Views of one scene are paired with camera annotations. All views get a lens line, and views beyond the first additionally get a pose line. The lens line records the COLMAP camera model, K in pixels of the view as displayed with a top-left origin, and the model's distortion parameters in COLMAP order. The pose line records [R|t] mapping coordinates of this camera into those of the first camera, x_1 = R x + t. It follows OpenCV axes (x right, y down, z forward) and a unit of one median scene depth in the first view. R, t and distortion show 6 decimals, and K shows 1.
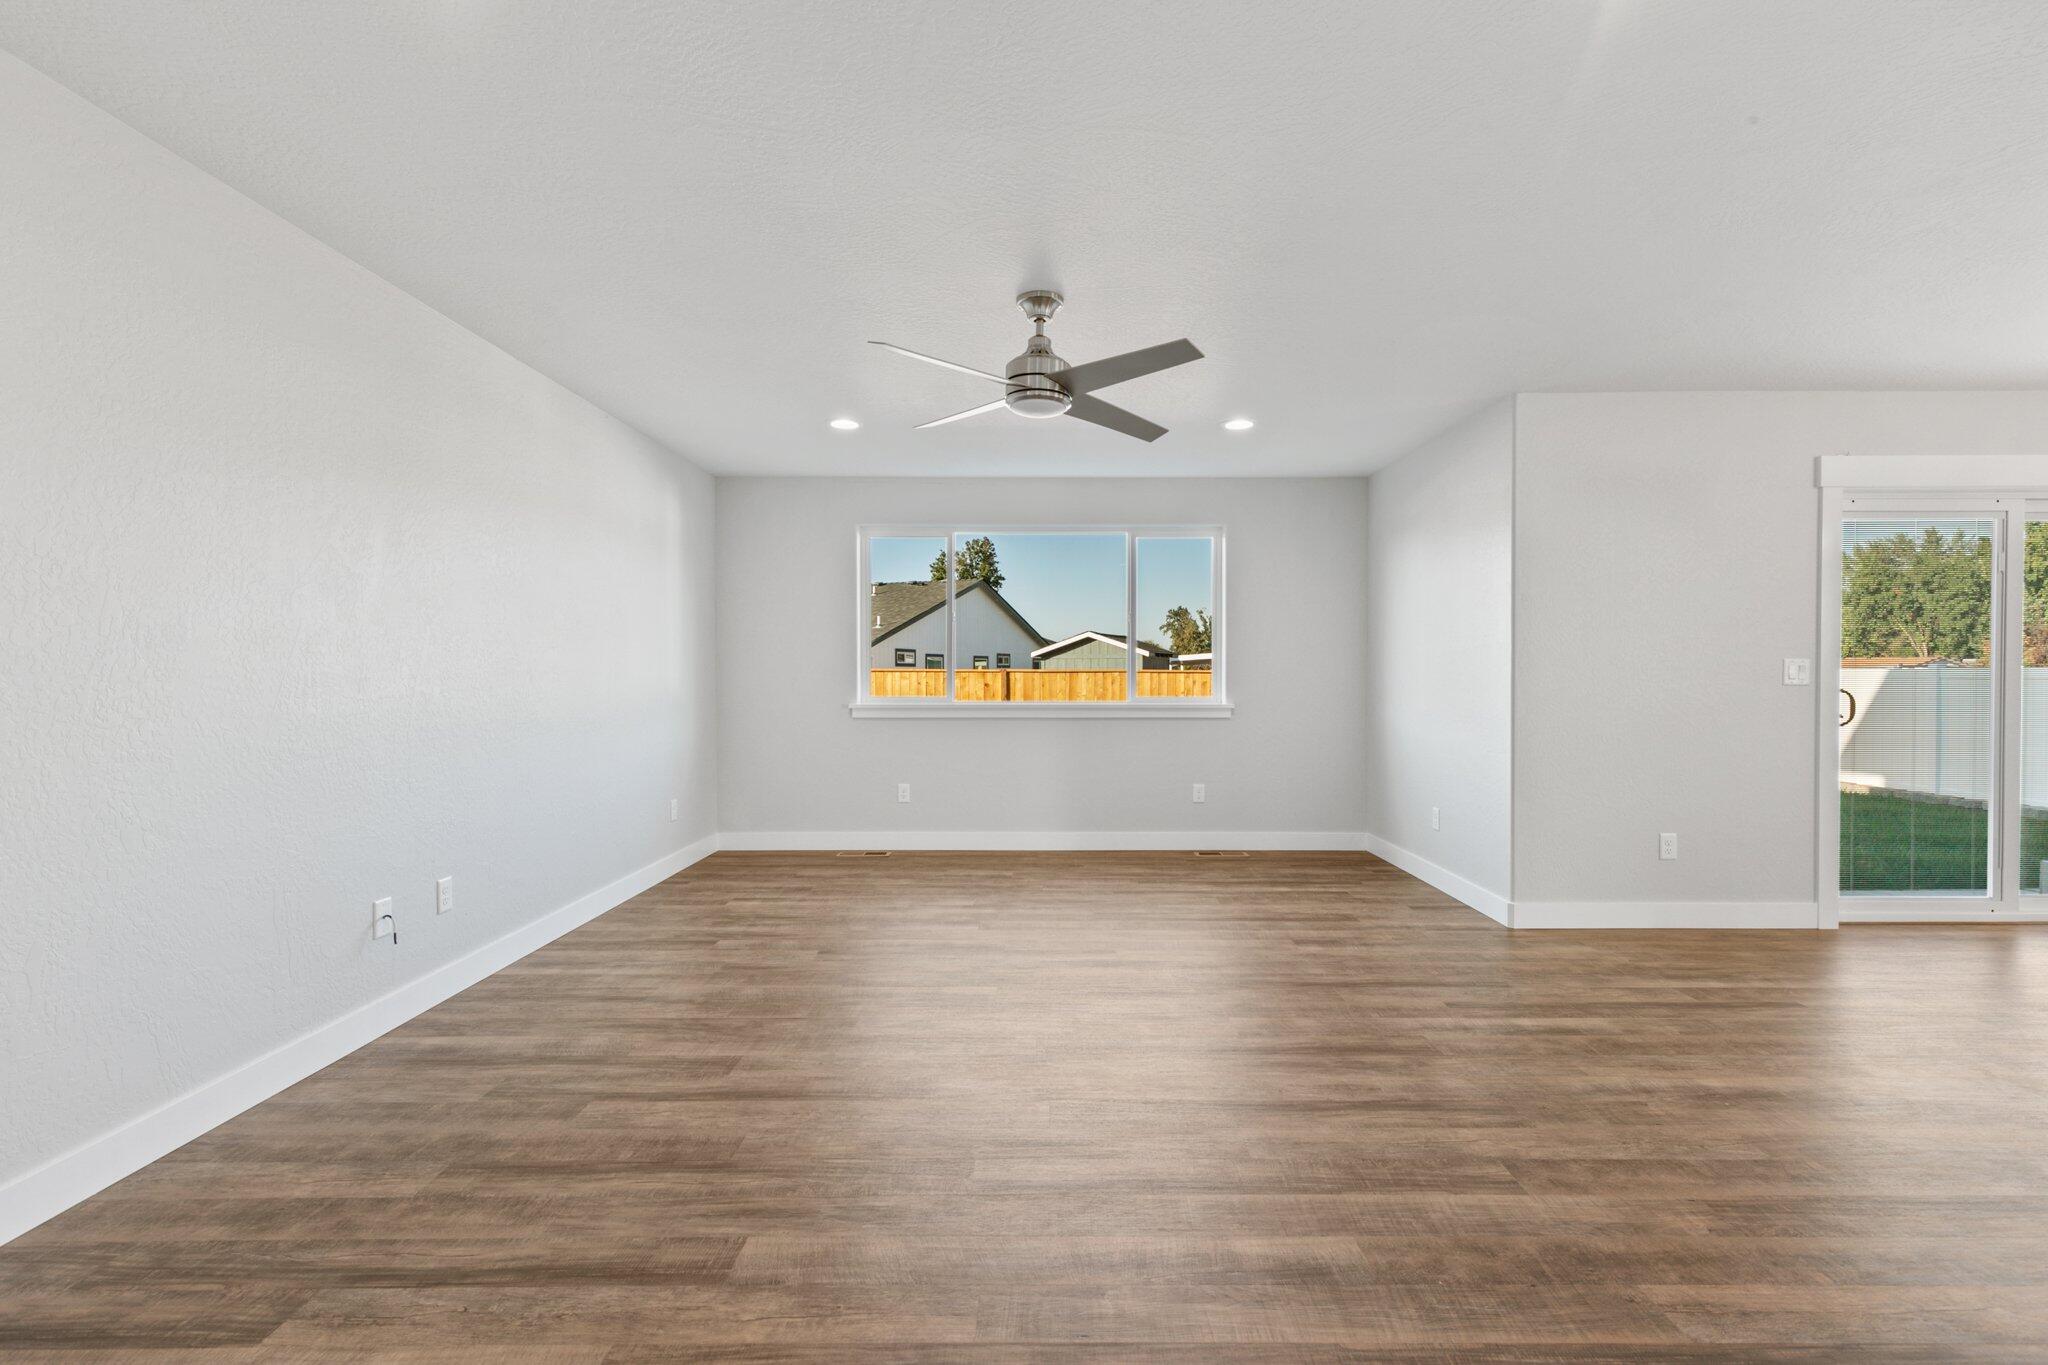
lens RADIAL K [[912.5, 0, 1040.0], [0, 912.5, 688.3], [0, 0, 1]] dist [-0.001461, -0.000297]
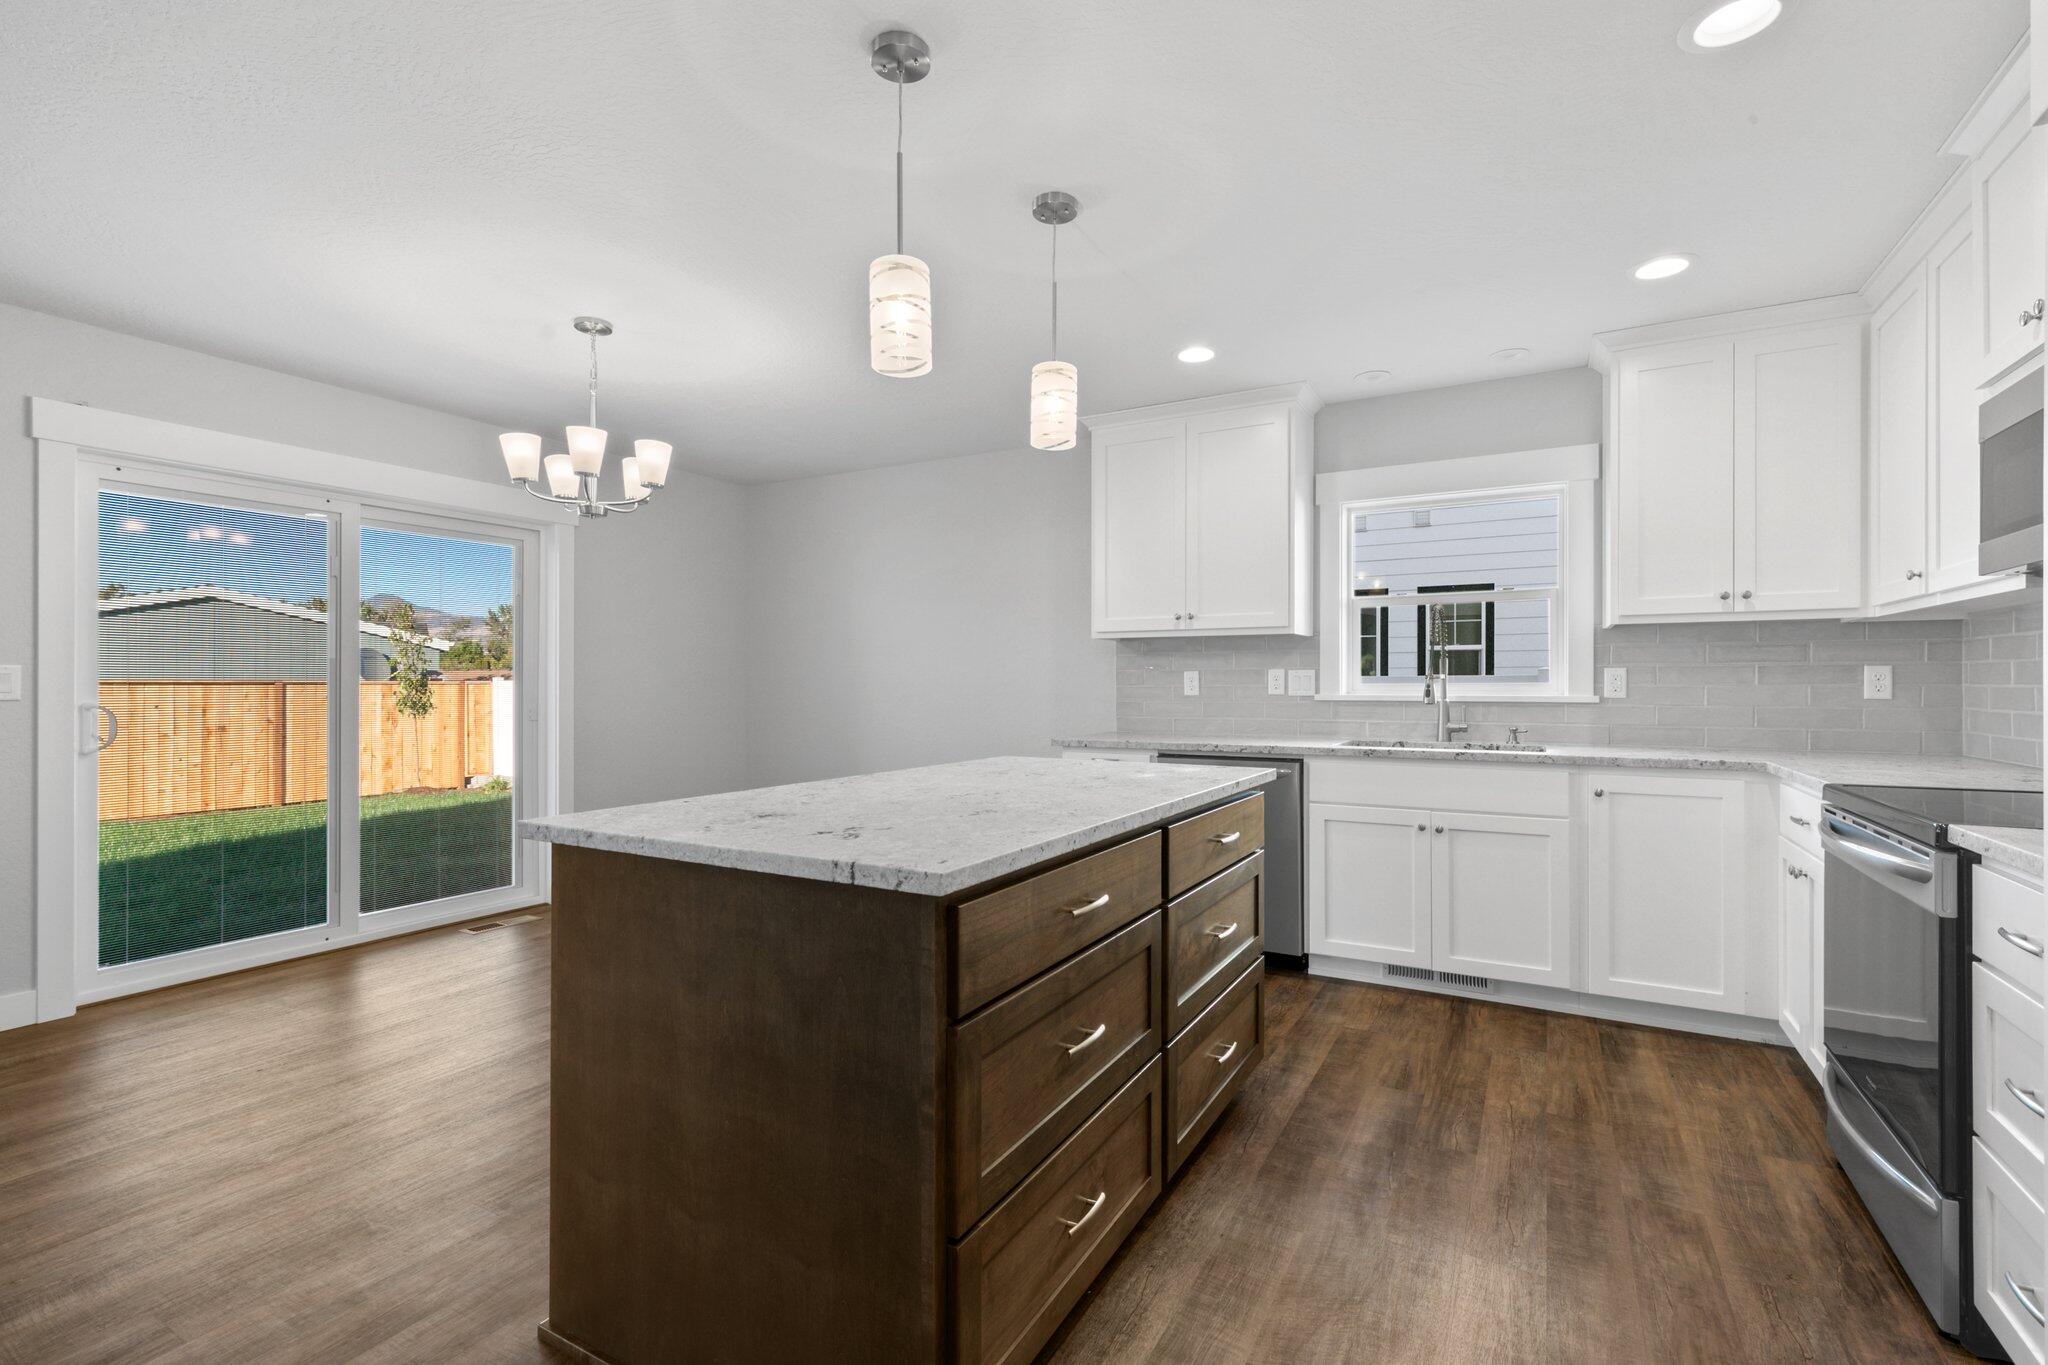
lens RADIAL K [[912.5, 0, 1042.0], [0, 912.5, 687.1], [0, 0, 1]] dist [-0.001461, -0.000297]
pose [[0.476530, -0.001792, 0.879157, 0.102387], [0.013065, 0.999902, -0.005044, 0.000075], [-0.879061, 0.013890, 0.476506, -0.016189]]
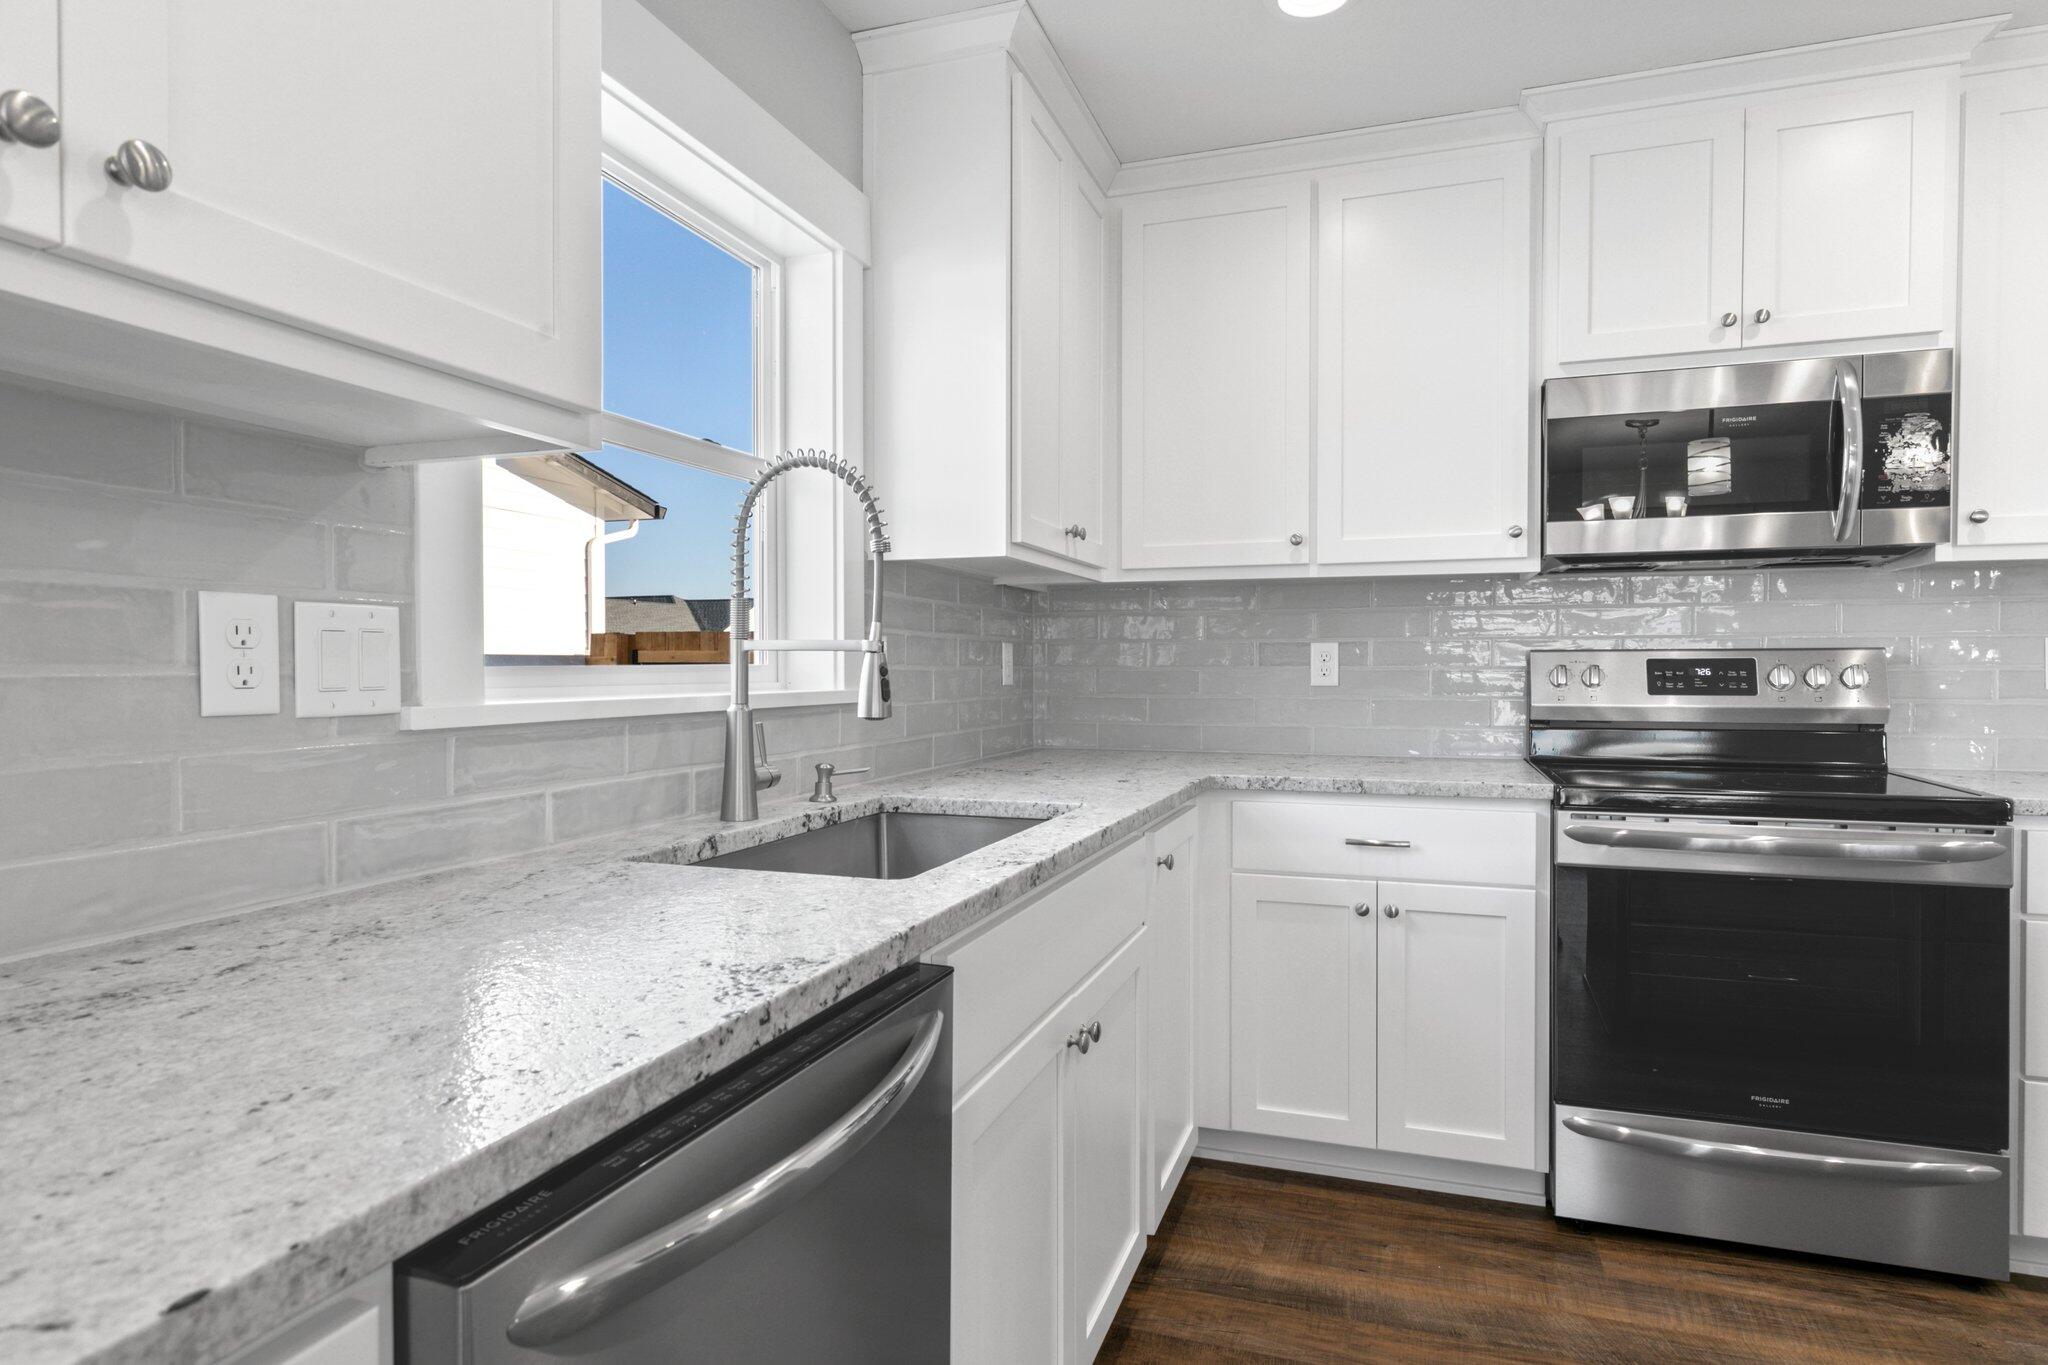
lens RADIAL K [[1096.5, 0, 1037.2], [0, 1096.5, 677.6], [0, 0, 1]] dist [0.004904, -0.001430]
pose [[-0.948517, -0.001643, 0.316721, 0.235401], [0.006449, 0.999679, 0.024501, -0.001175], [-0.316660, 0.025282, -0.948202, 0.060215]]
